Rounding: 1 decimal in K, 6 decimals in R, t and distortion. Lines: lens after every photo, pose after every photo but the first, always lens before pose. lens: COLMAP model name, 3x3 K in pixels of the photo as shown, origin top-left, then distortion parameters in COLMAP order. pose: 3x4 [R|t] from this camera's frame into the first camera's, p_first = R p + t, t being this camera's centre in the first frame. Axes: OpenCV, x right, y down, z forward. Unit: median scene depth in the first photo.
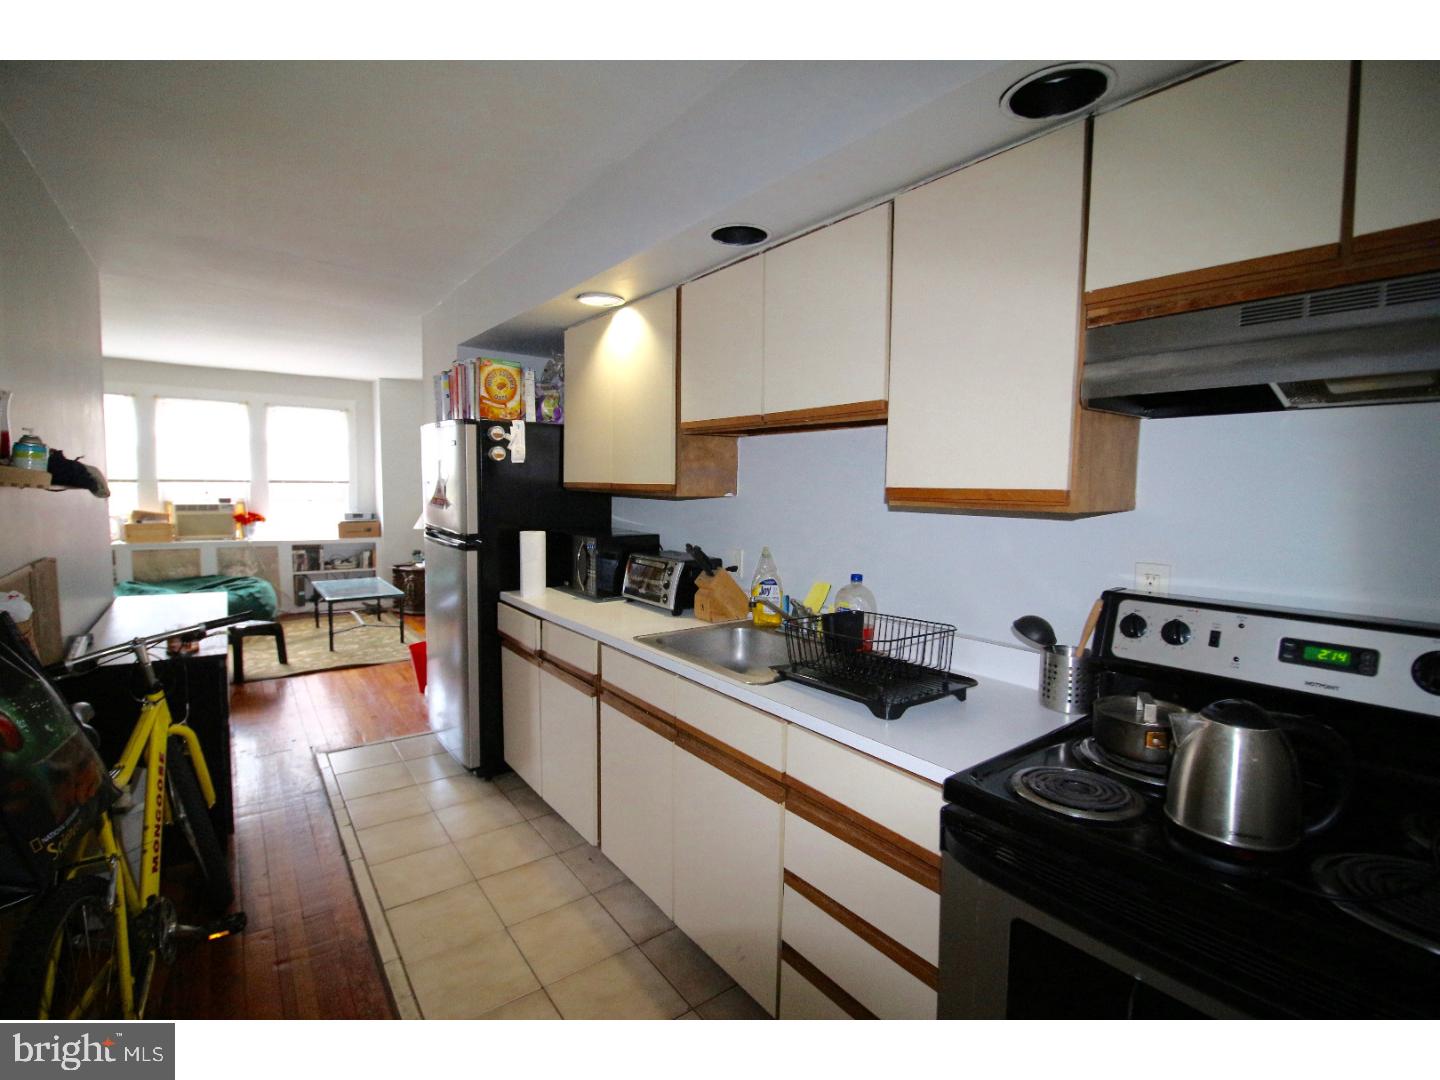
lens RADIAL K [[659.8, 0, 690.0], [0, 659.8, 544.3], [0, 0, 1]] dist [-0.011120, -0.005934]
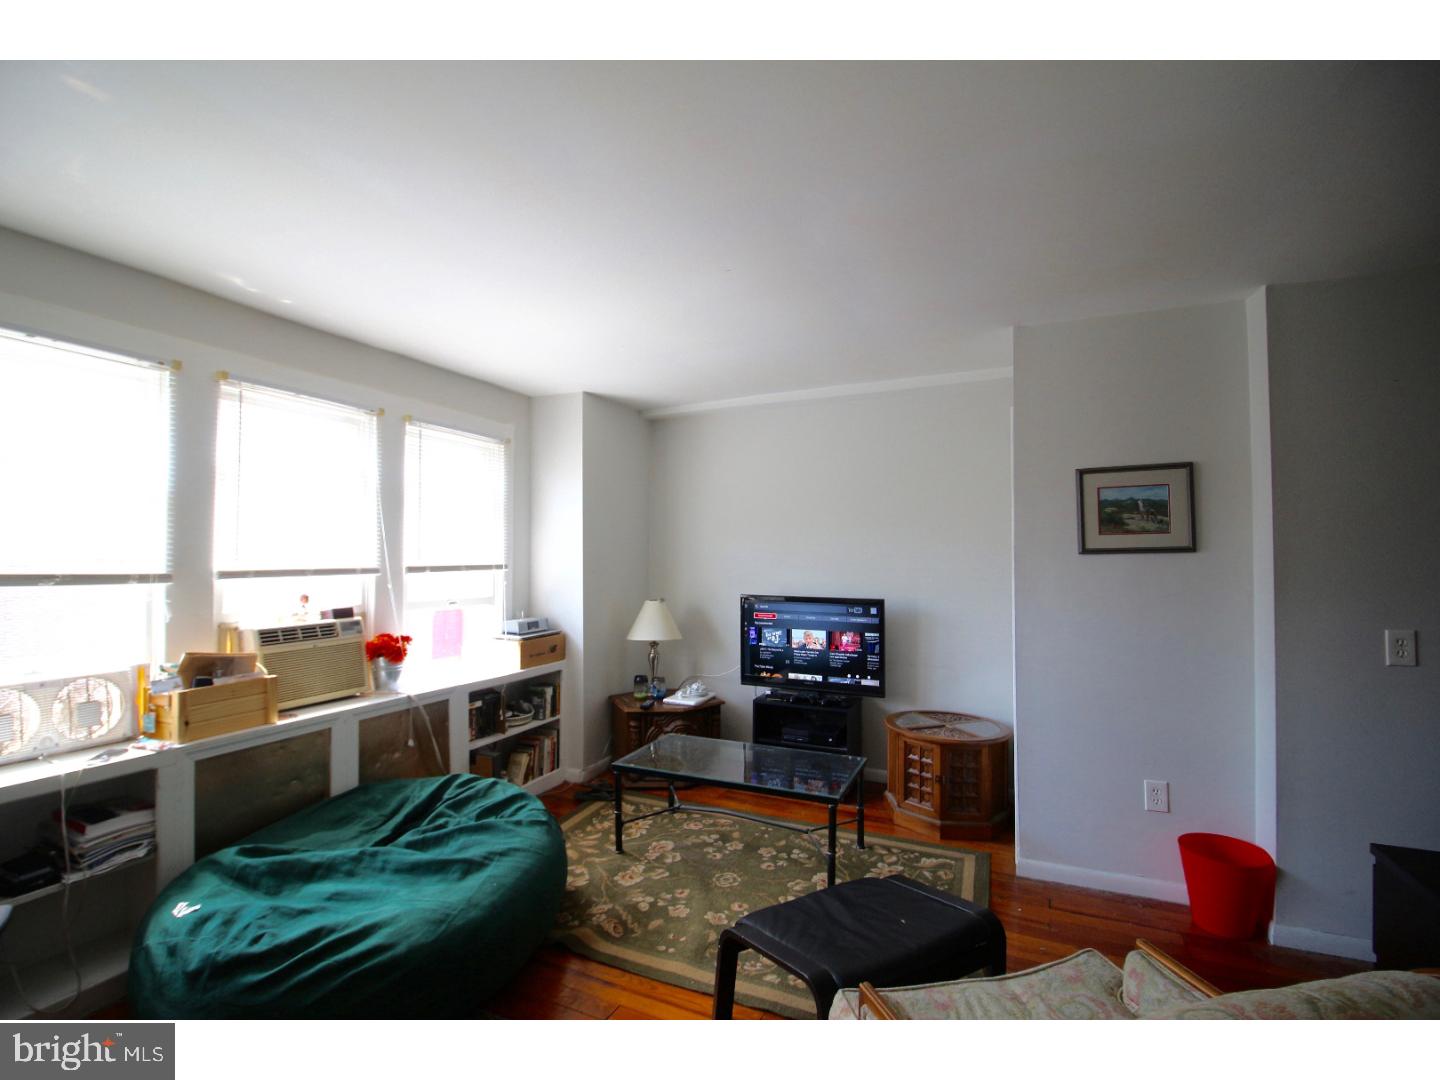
lens RADIAL K [[659.8, 0, 700.4], [0, 659.8, 542.2], [0, 0, 1]] dist [-0.011120, -0.005934]
pose [[0.873360, -0.011100, 0.486949, -1.799755], [0.063987, 0.993691, -0.092111, -0.146079], [-0.482854, 0.111604, 0.868560, 1.181112]]
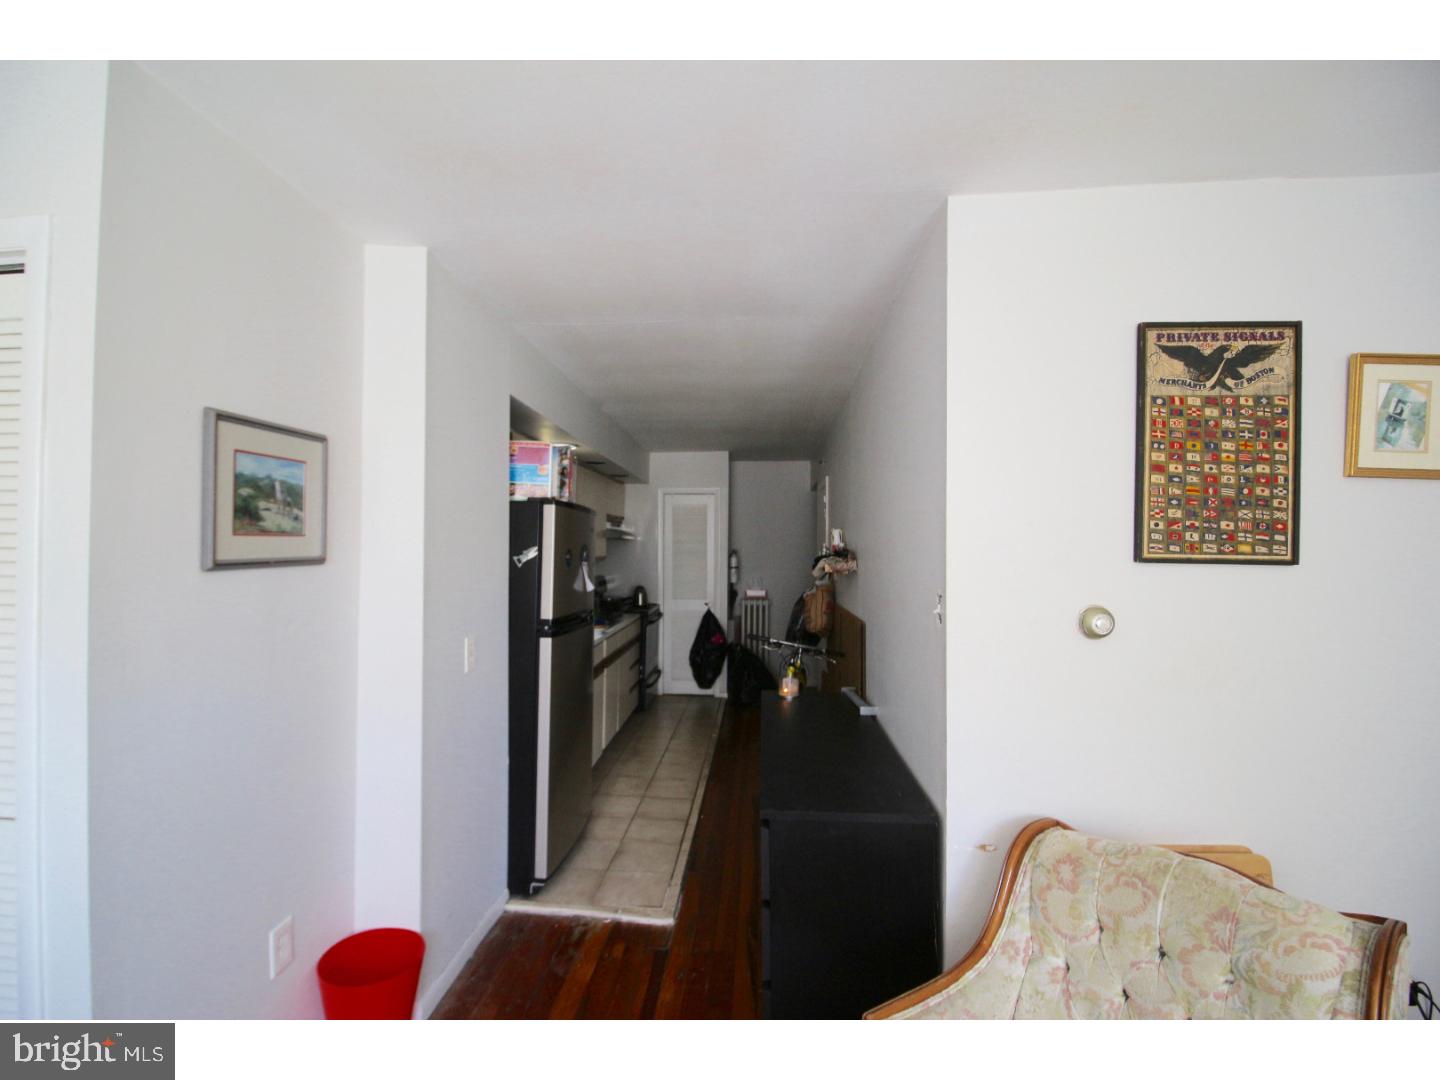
lens RADIAL K [[659.8, 0, 704.7], [0, 659.8, 545.5], [0, 0, 1]] dist [-0.011120, -0.005934]
pose [[-0.764290, -0.020626, 0.644543, -1.407813], [0.037722, 0.996347, 0.076615, -0.235775], [-0.643768, 0.082870, -0.760720, 1.976782]]
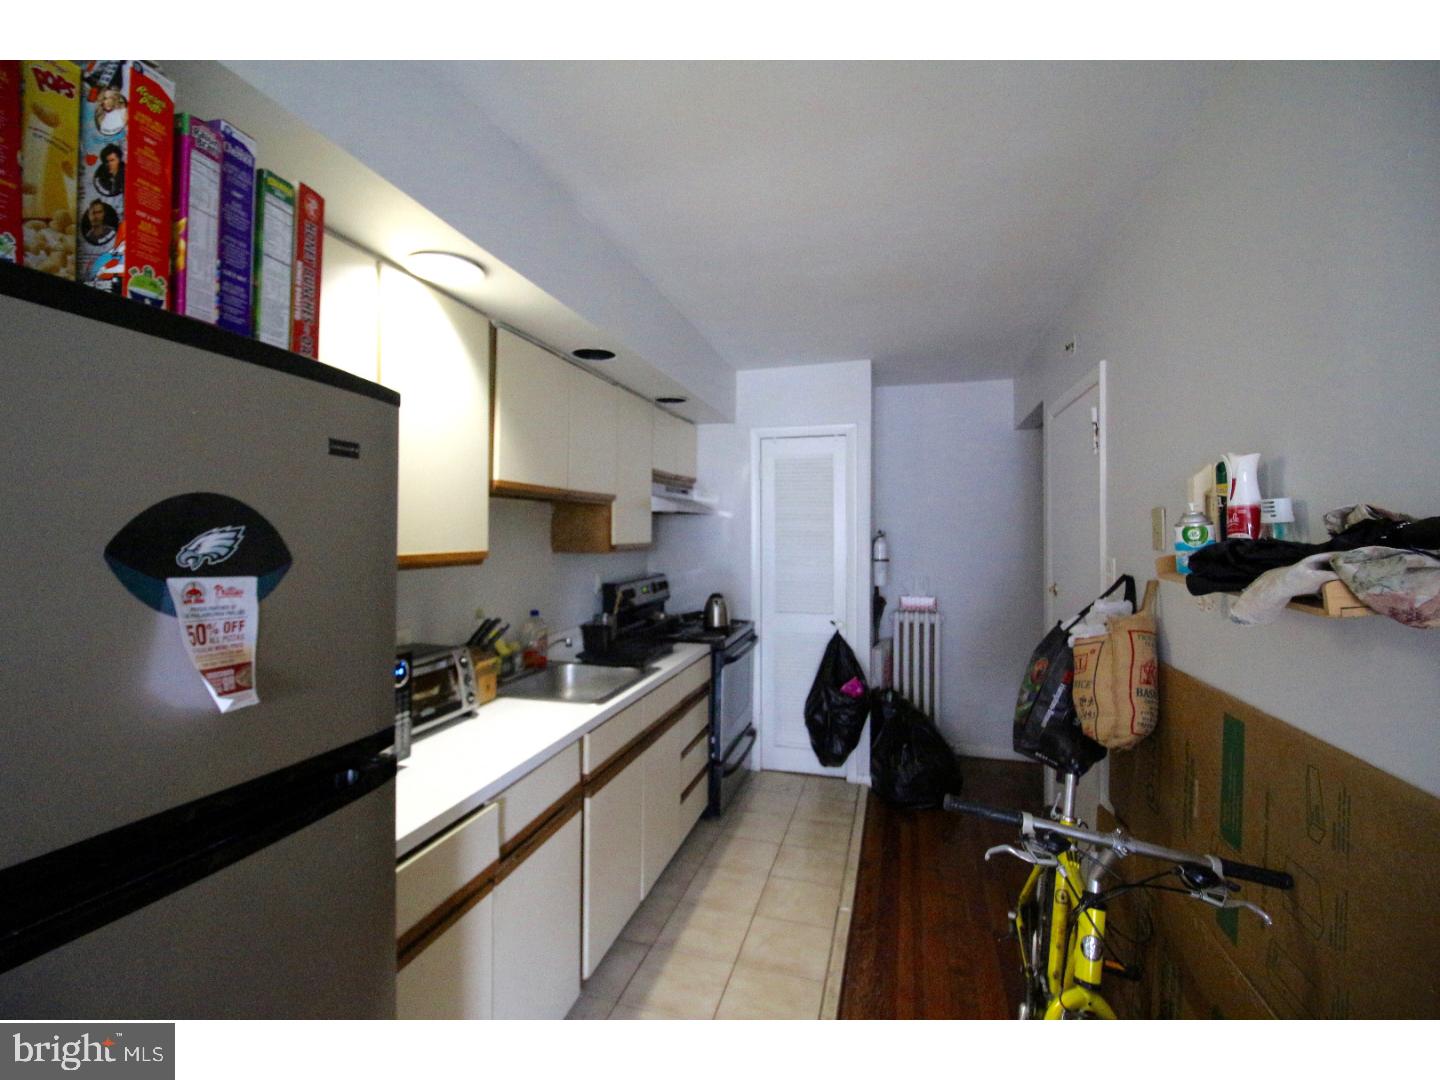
lens RADIAL K [[659.8, 0, 698.6], [0, 659.8, 541.1], [0, 0, 1]] dist [-0.011120, -0.005934]
pose [[-0.610170, -0.028999, 0.791740, -0.796047], [0.061051, 0.994637, 0.083481, -0.146941], [-0.789915, 0.099274, -0.605127, 1.216293]]
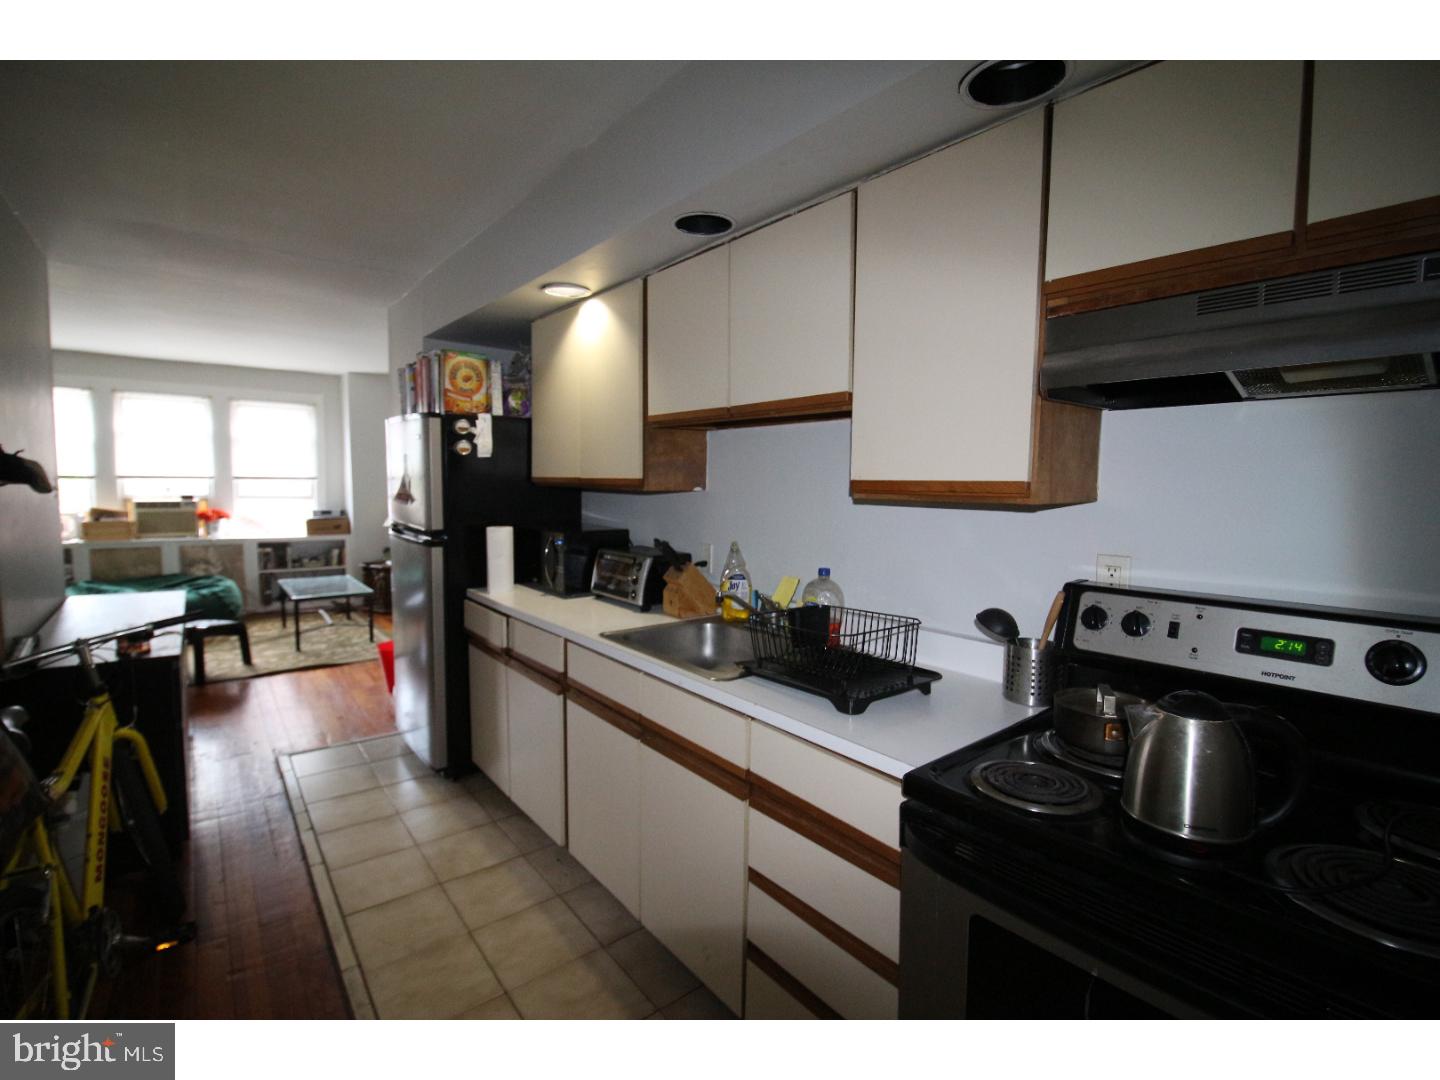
lens RADIAL K [[659.8, 0, 691.6], [0, 659.8, 543.3], [0, 0, 1]] dist [-0.011120, -0.005934]
pose [[0.999536, -0.004635, 0.030098, 0.023606], [0.004536, 0.999984, 0.003358, 0.003480], [-0.030113, -0.003220, 0.999541, 0.014546]]
